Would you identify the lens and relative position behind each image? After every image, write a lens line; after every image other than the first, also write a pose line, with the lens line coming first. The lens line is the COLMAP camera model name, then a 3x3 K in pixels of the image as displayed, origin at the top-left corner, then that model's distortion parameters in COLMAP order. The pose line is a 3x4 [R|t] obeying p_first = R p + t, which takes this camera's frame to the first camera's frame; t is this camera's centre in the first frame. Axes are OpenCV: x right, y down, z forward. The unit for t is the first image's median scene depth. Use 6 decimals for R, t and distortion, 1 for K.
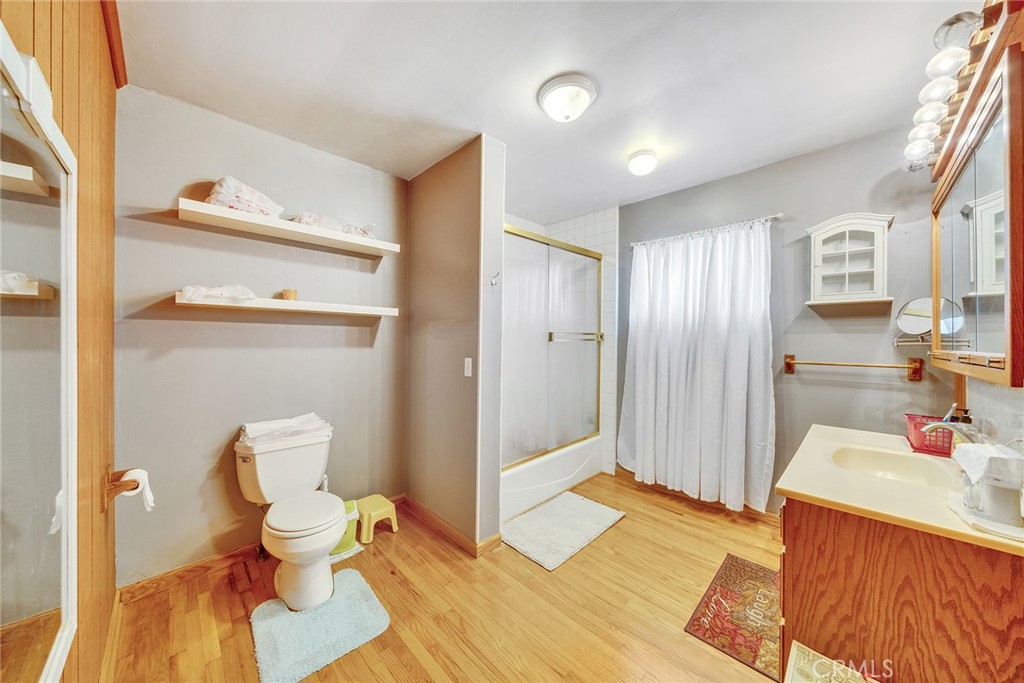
lens RADIAL K [[371.3, 0, 508.6], [0, 371.3, 338.7], [0, 0, 1]] dist [-0.001426, -0.000181]
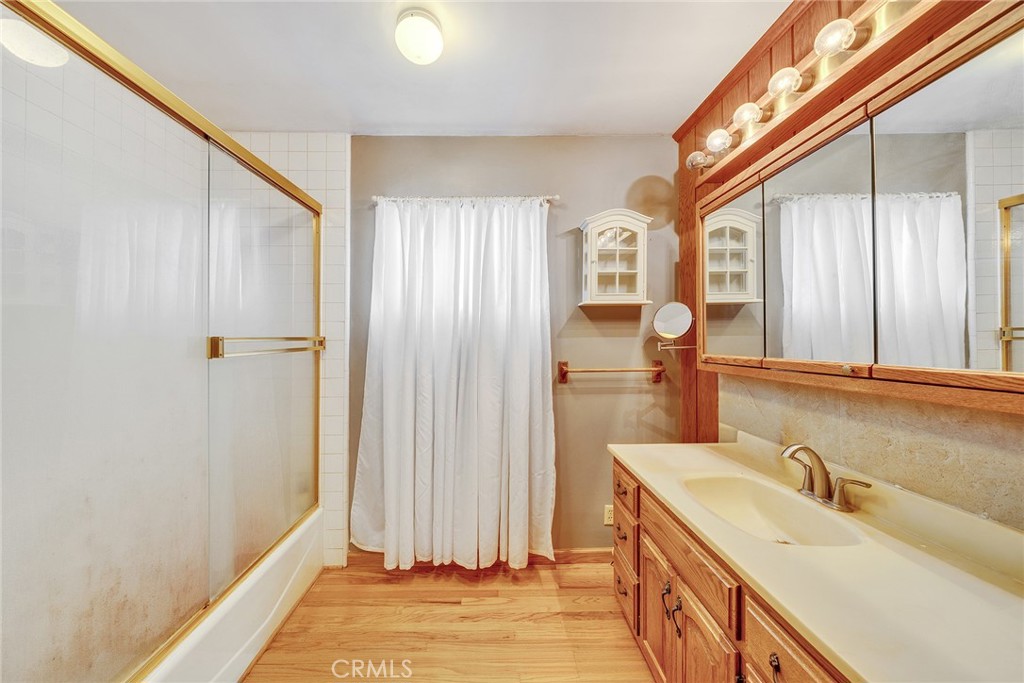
lens RADIAL K [[371.3, 0, 508.6], [0, 371.3, 338.7], [0, 0, 1]] dist [-0.001426, -0.000181]
pose [[0.707299, -0.004992, 0.706897, 0.049032], [0.011542, 0.999923, -0.004488, -0.007779], [-0.706821, 0.011334, 0.707302, 0.444807]]
